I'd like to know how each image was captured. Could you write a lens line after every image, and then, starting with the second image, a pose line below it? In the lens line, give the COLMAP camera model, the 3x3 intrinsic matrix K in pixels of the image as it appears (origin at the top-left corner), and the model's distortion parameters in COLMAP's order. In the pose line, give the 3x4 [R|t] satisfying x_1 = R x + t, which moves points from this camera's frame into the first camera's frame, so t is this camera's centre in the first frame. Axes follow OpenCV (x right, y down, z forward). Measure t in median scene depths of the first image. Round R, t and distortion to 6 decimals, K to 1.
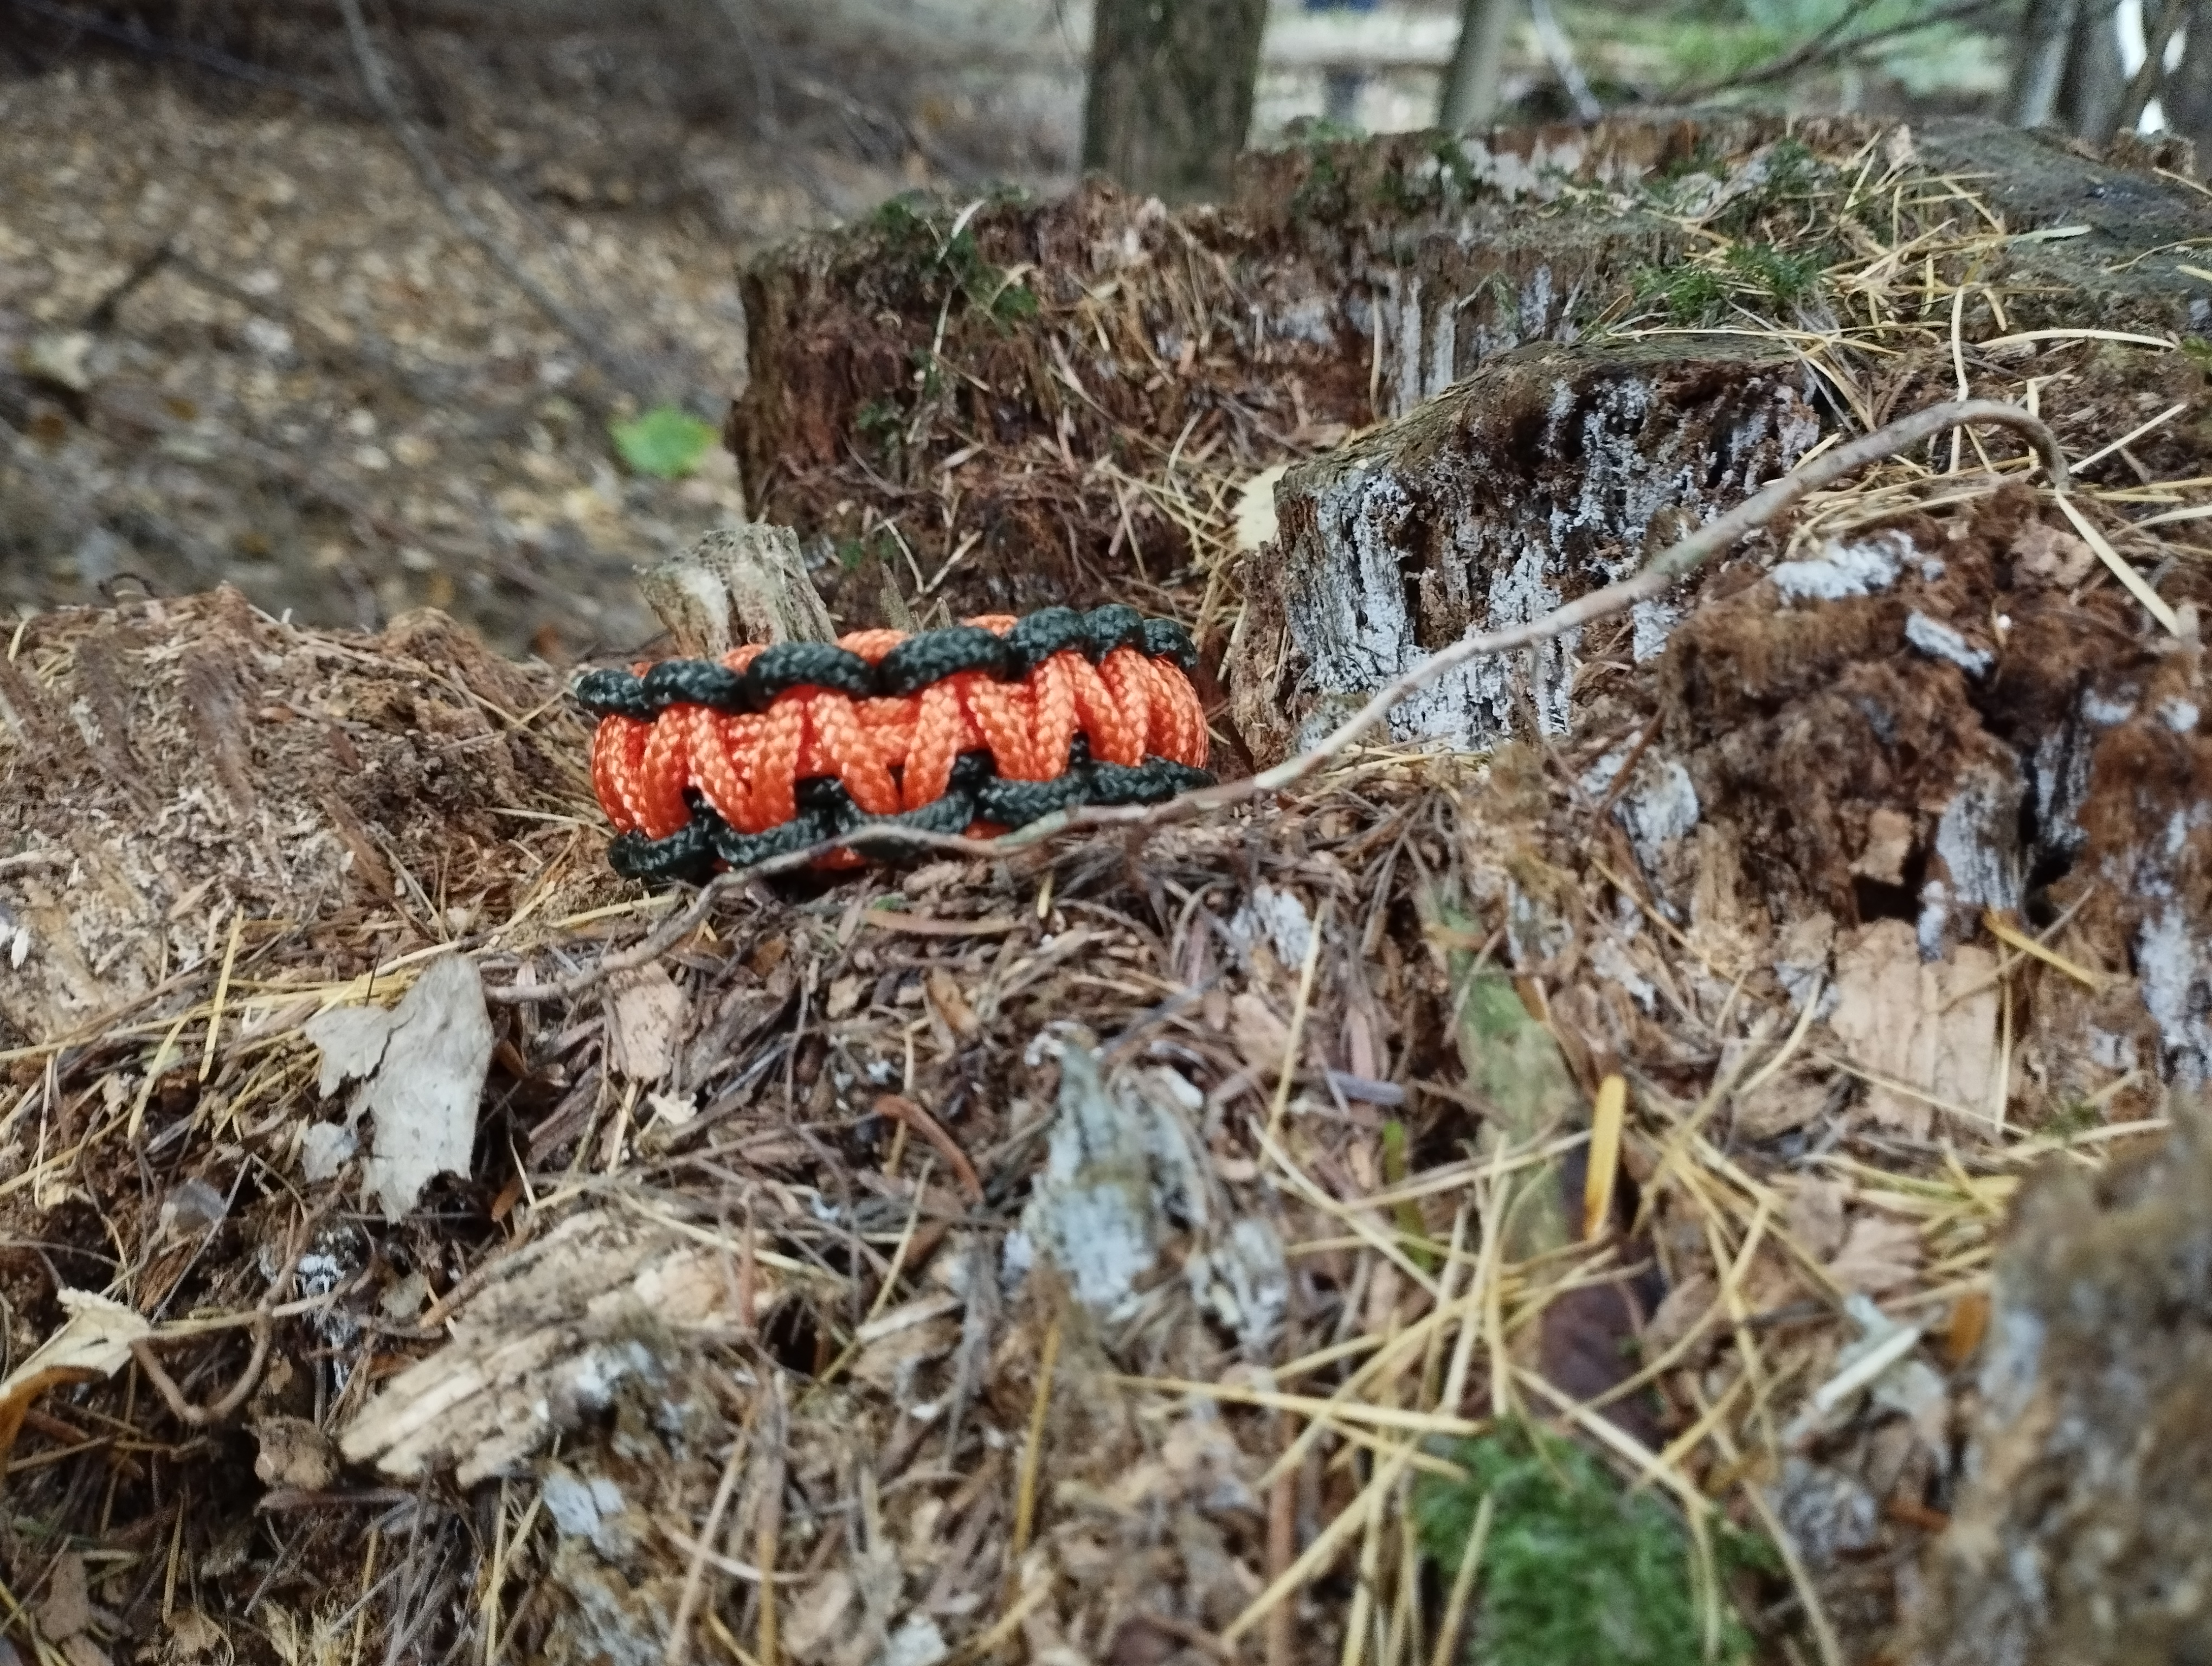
lens RADIAL K [[1896.3, 0, 1093.7], [0, 1896.3, 854.8], [0, 0, 1]] dist [0.085714, -0.160501]
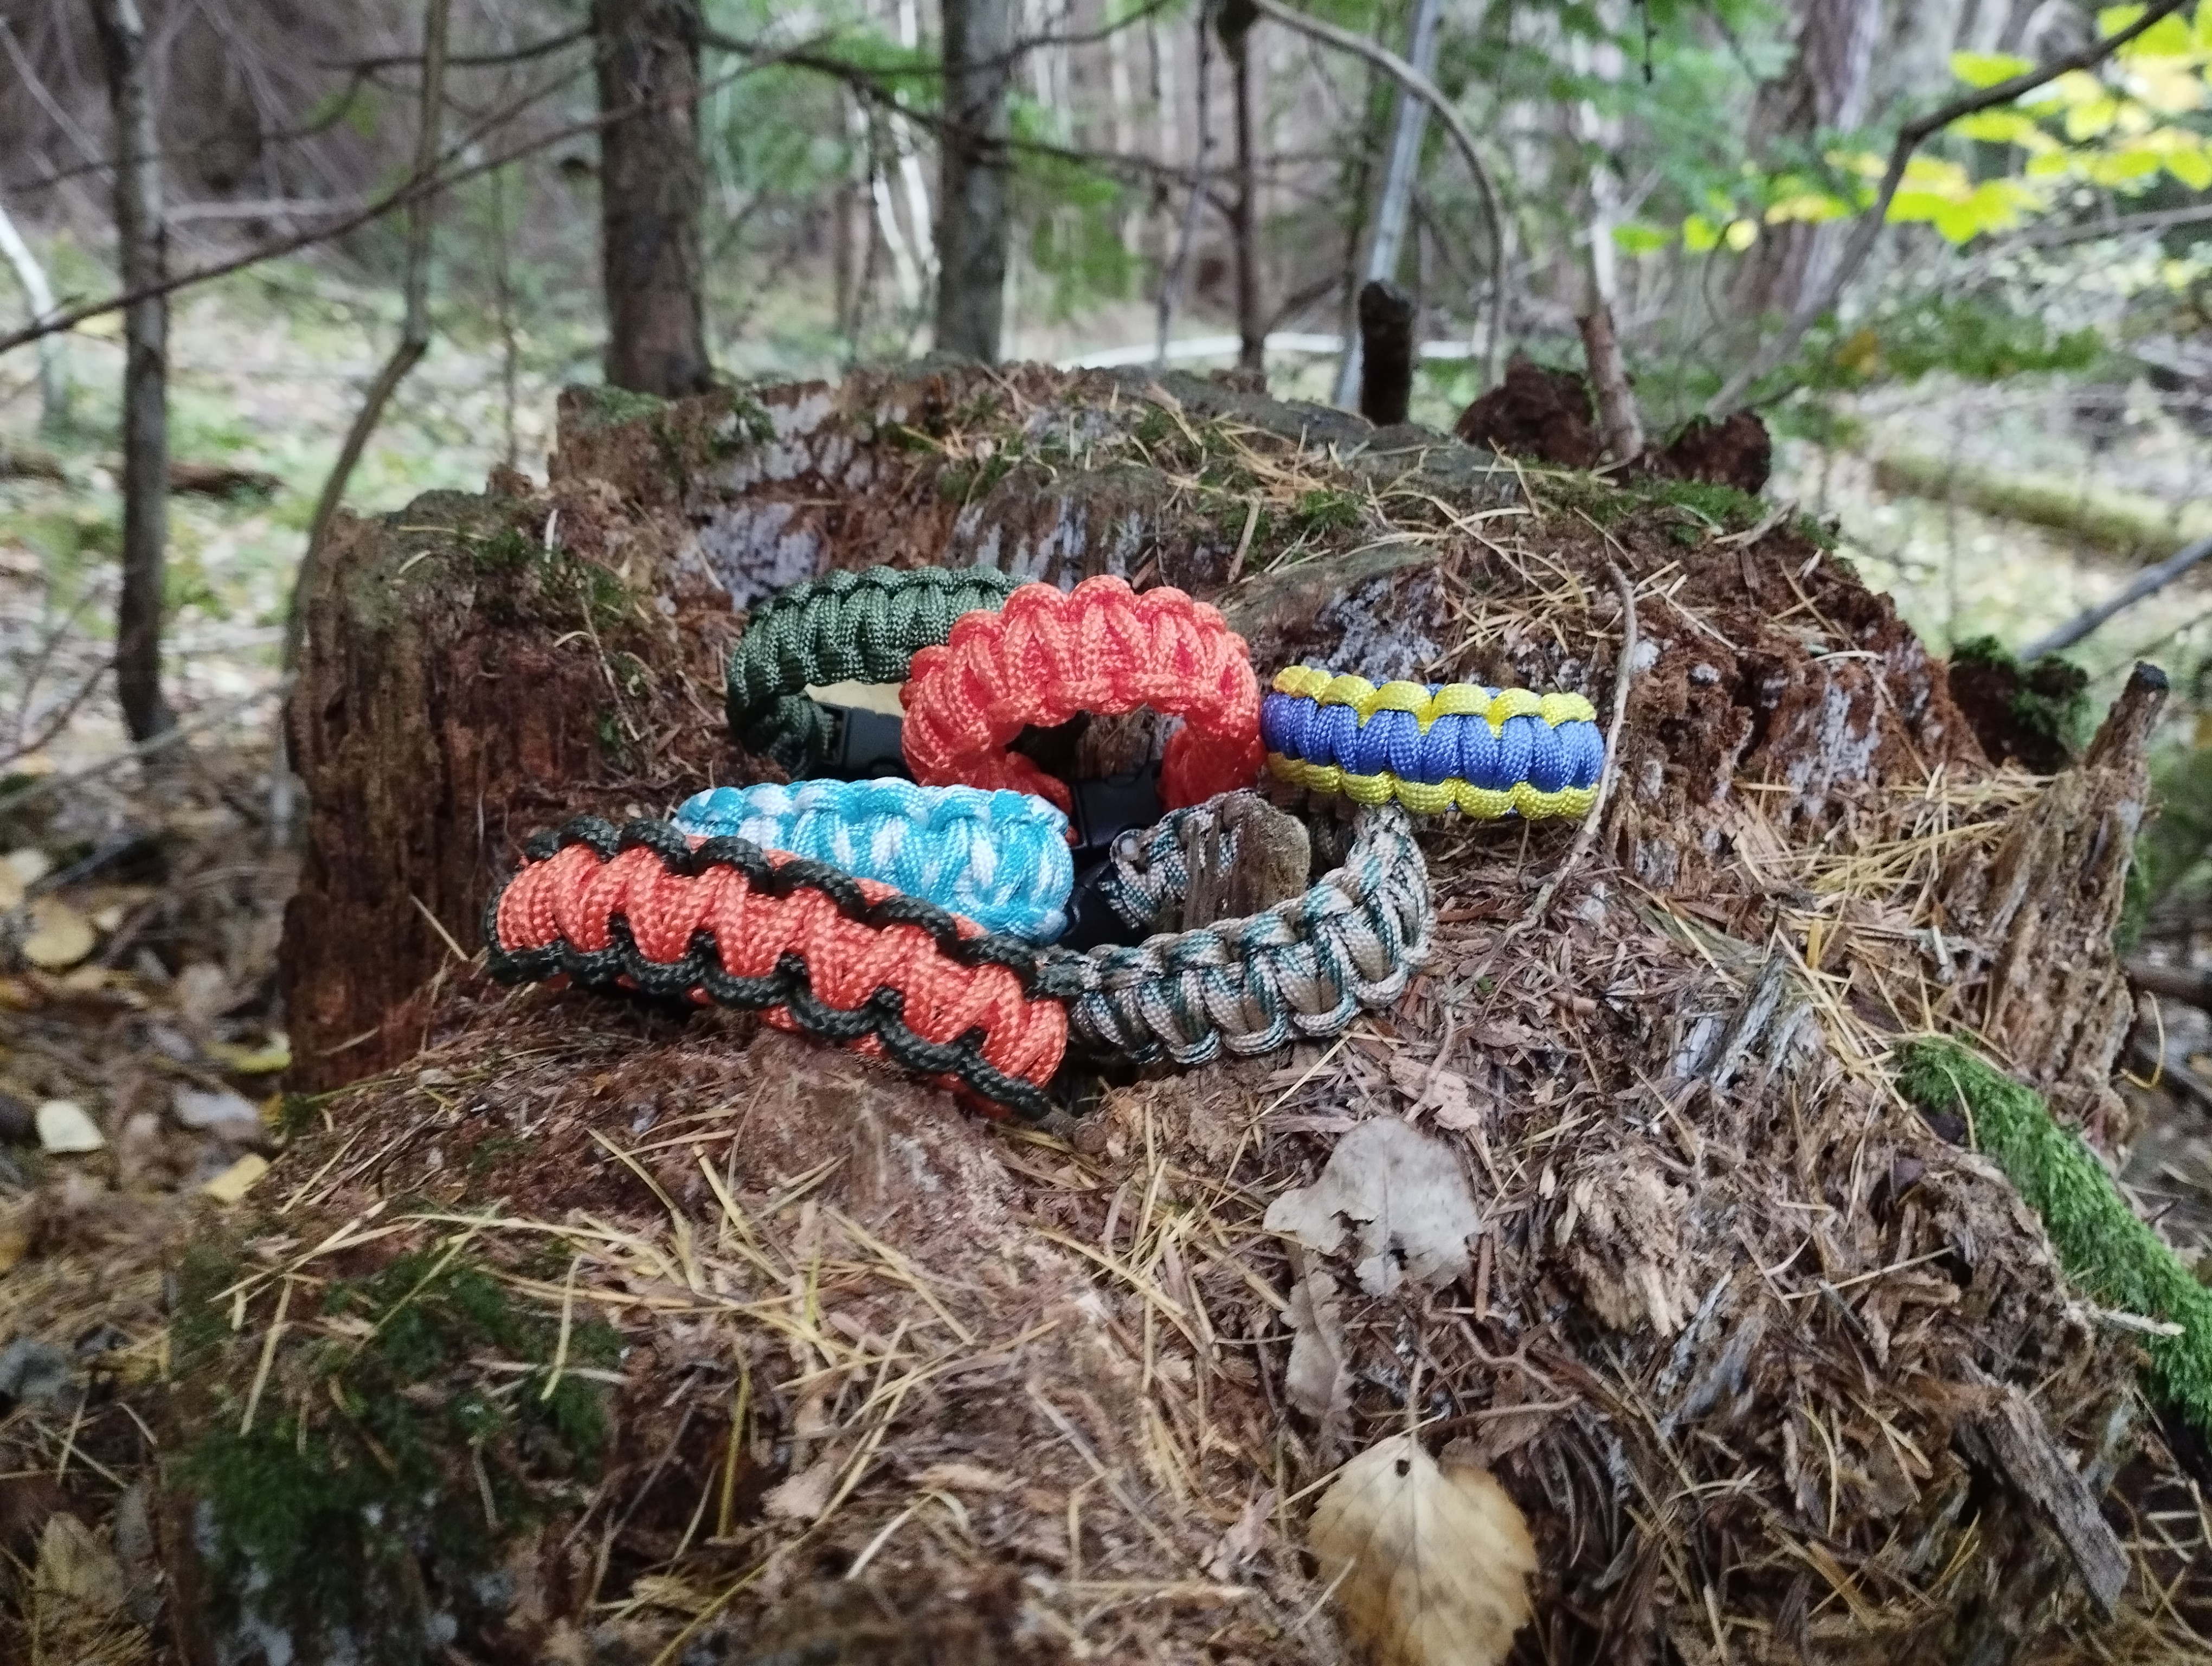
lens RADIAL K [[1941.0, 0, 1097.5], [0, 1941.0, 836.1], [0, 0, 1]] dist [0.093587, -0.199898]
pose [[0.500151, -0.313009, 0.807388, -1.106391], [0.319539, 0.933295, 0.163876, -0.326291], [-0.804826, 0.176029, 0.566807, 0.186543]]
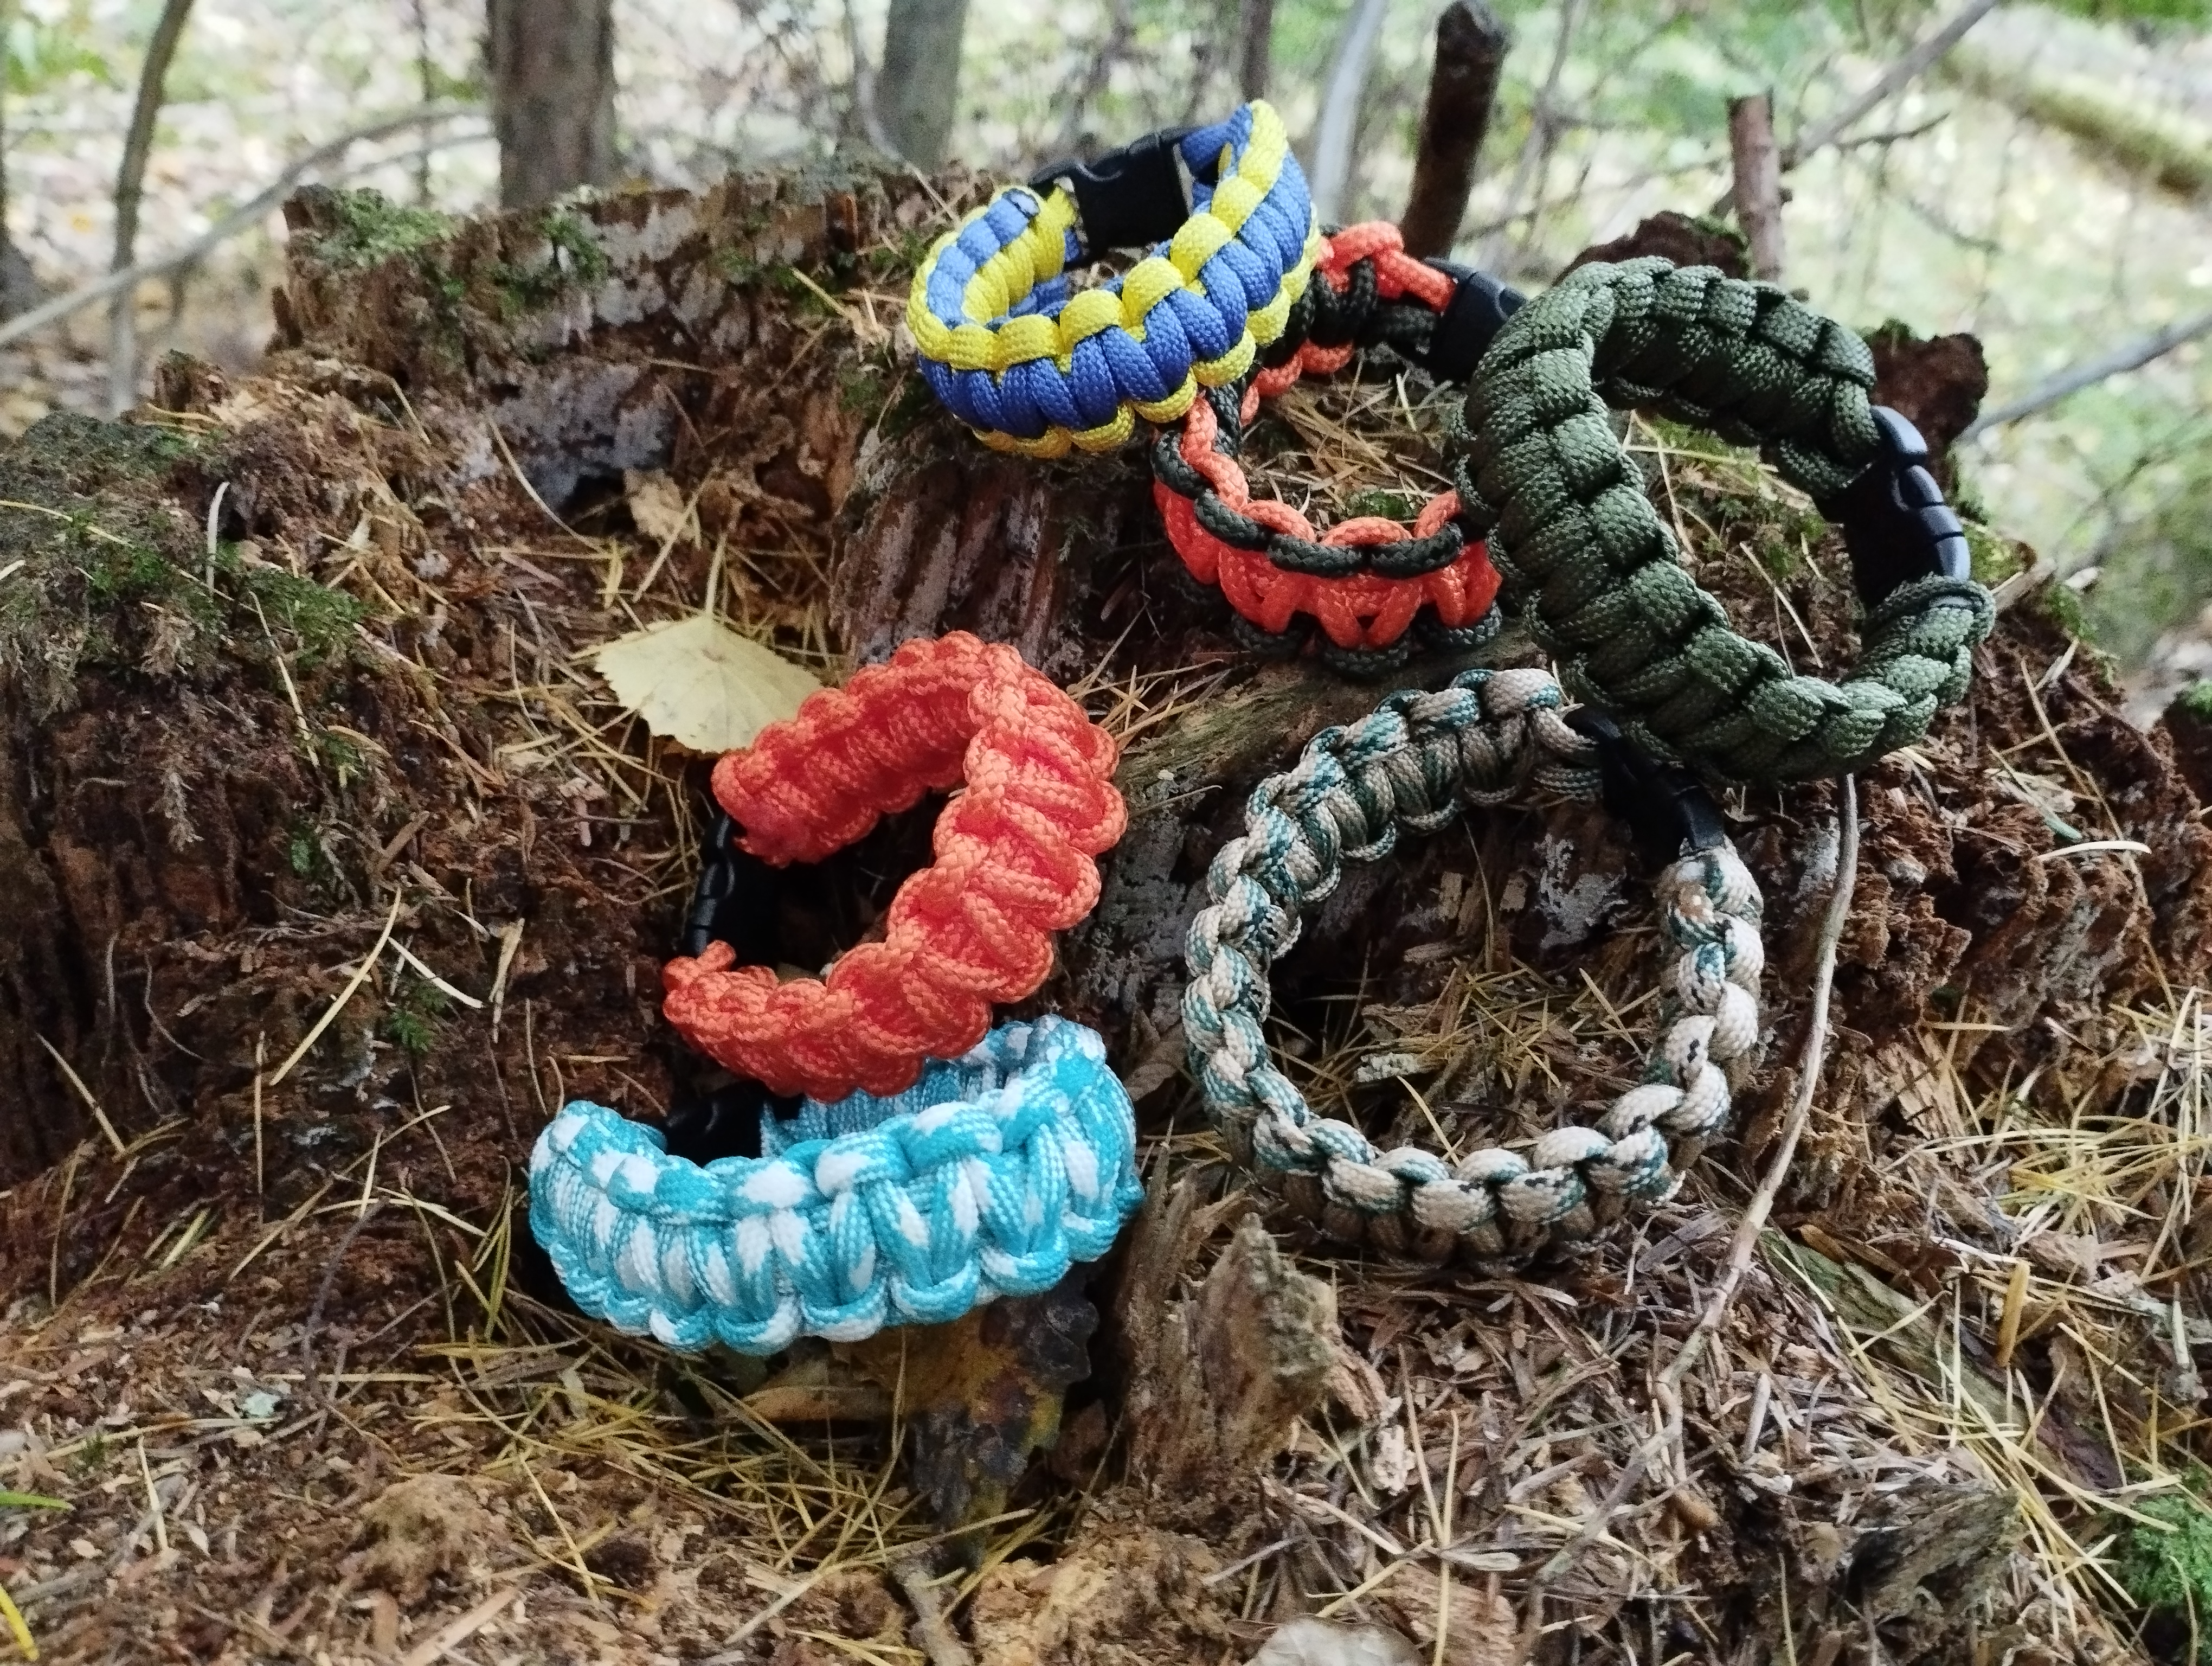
lens RADIAL K [[1896.3, 0, 1093.7], [0, 1896.3, 854.8], [0, 0, 1]] dist [0.085714, -0.160501]
pose [[0.509266, -0.471010, 0.720276, -0.610200], [0.241177, 0.881510, 0.405924, -0.558851], [-0.826125, -0.033009, 0.562519, 0.408520]]
